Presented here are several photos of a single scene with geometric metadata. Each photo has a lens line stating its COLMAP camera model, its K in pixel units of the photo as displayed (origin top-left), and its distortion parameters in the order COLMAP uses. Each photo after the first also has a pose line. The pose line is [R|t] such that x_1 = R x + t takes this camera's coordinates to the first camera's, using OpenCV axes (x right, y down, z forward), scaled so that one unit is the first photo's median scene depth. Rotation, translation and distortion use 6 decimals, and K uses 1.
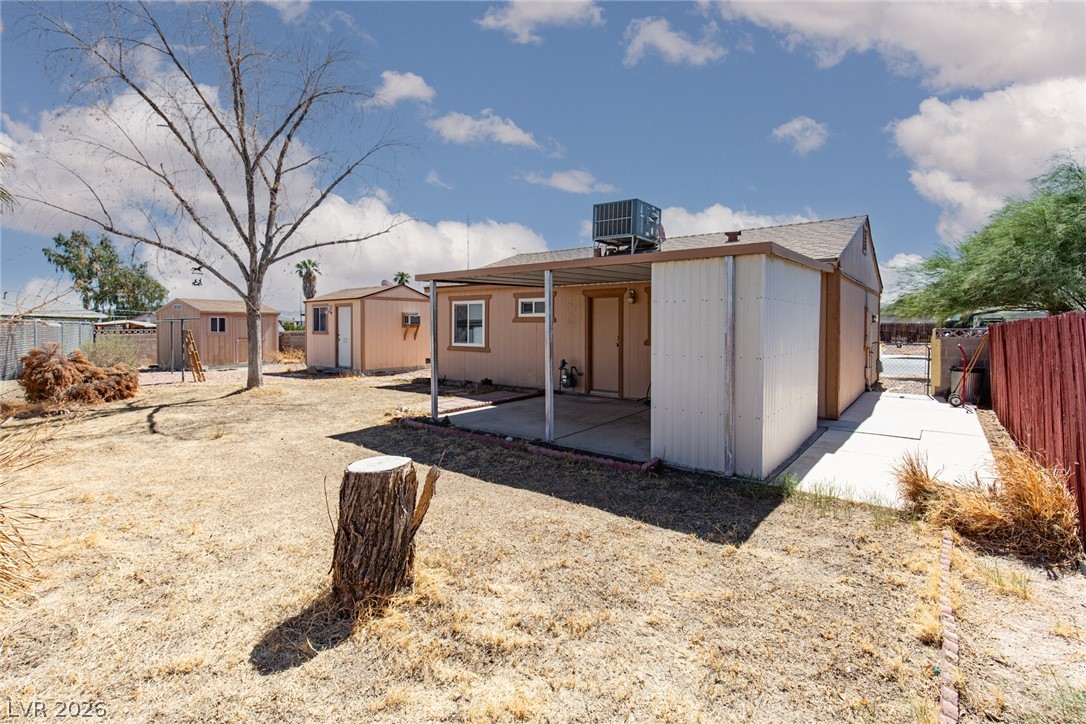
lens RADIAL K [[498.8, 0, 535.3], [0, 498.8, 336.4], [0, 0, 1]] dist [0.007624, -0.000161]
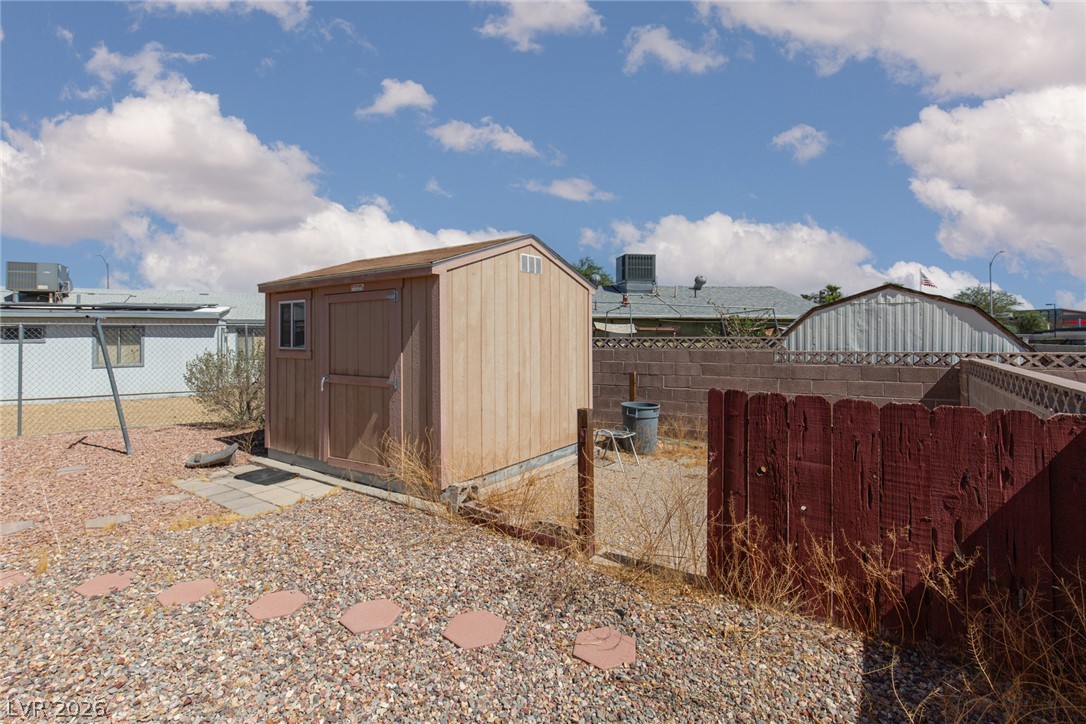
lens RADIAL K [[498.8, 0, 532.1], [0, 498.8, 332.4], [0, 0, 1]] dist [0.007624, -0.000161]
pose [[-0.152876, -0.002343, -0.988243, -0.380380], [-0.017848, 0.999841, 0.000391, -0.023757], [0.988084, 0.017698, -0.152894, 1.324404]]
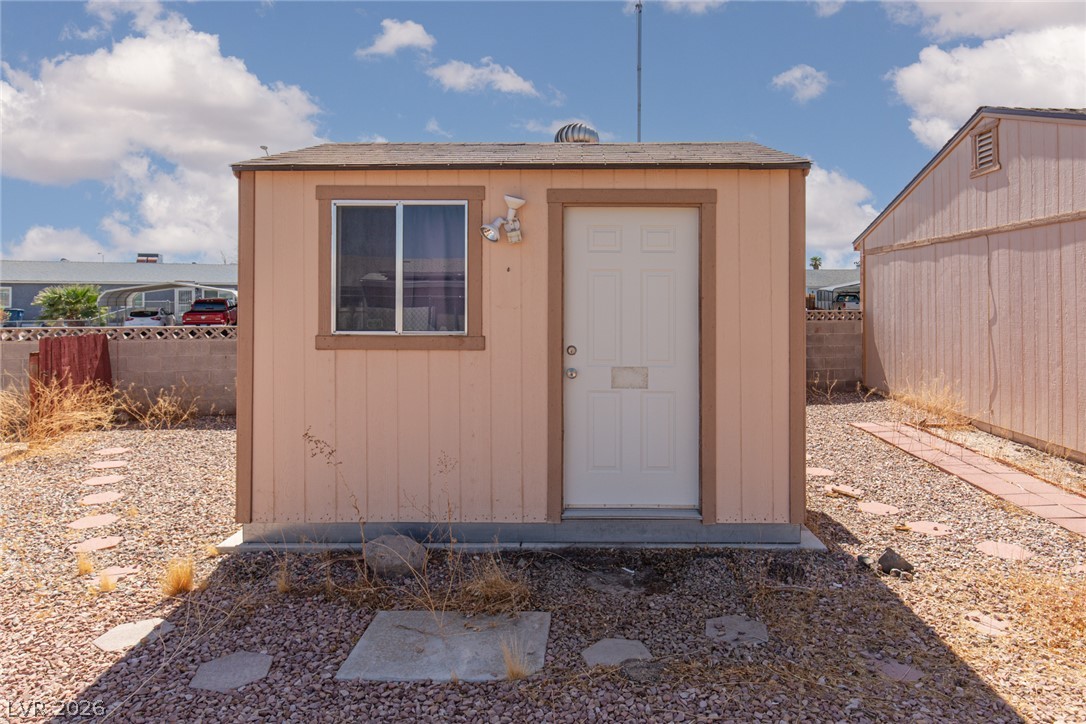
lens RADIAL K [[642.4, 0, 578.9], [0, 642.4, 293.4], [0, 0, 1]] dist [0.004570, 0.001624]
pose [[0.791482, 0.007346, 0.611148, -0.548148], [0.011141, 0.999588, -0.026444, -0.018543], [-0.611090, 0.027739, 0.791075, 0.804947]]
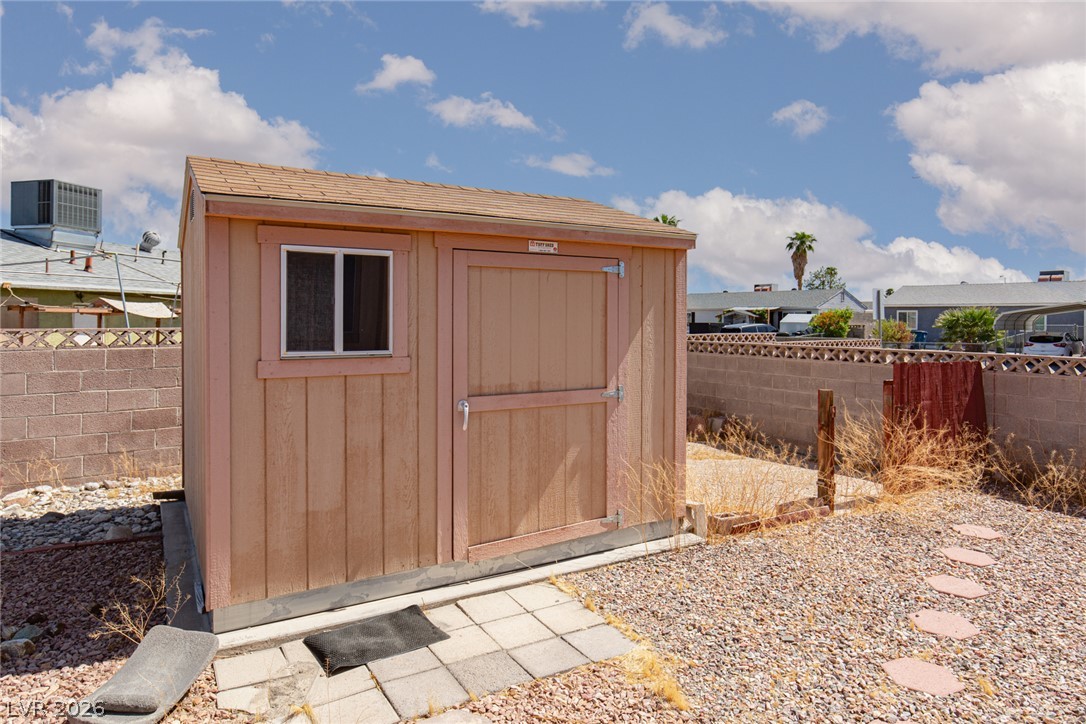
lens RADIAL K [[671.8, 0, 537.1], [0, 671.8, 327.3], [0, 0, 1]] dist [0.002873, -0.000327]
pose [[0.832828, 0.011204, -0.553419, -0.529578], [-0.017993, 0.999815, -0.006837, -0.017451], [0.553240, 0.015651, 0.832875, 0.961386]]
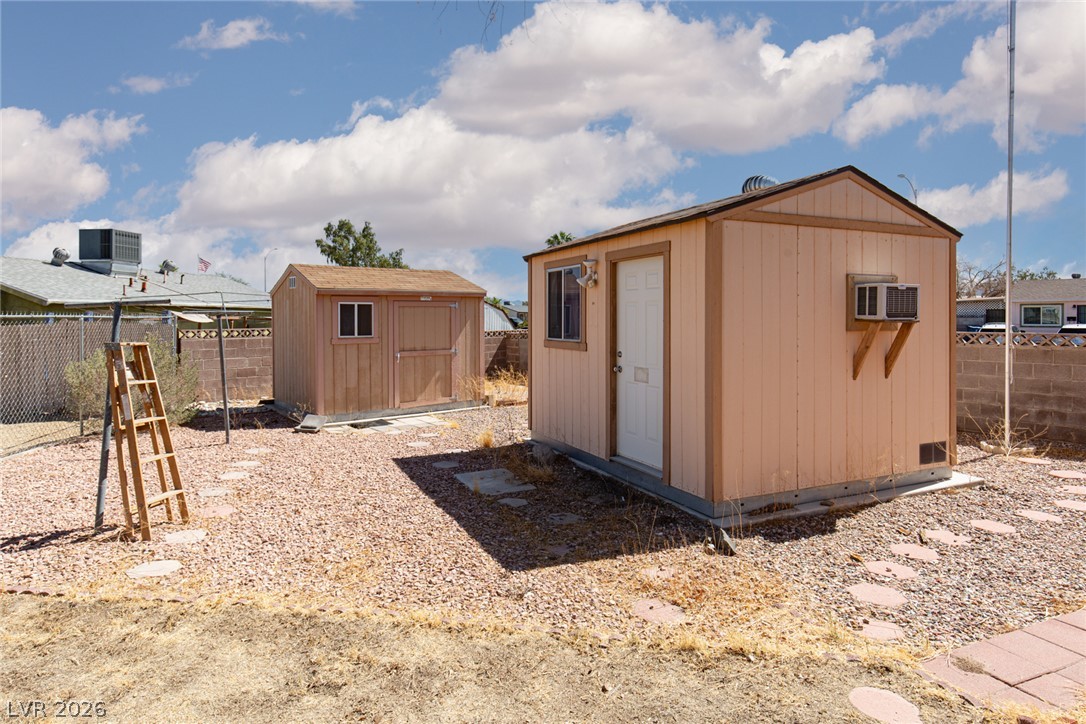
lens RADIAL K [[611.1, 0, 535.2], [0, 611.1, 317.9], [0, 0, 1]] dist [-0.000141, -0.000473]
pose [[0.890601, -0.001953, -0.454782, -0.272424], [-0.007004, 0.999813, -0.018010, -0.018056], [0.454732, 0.019225, 0.890421, 0.651715]]
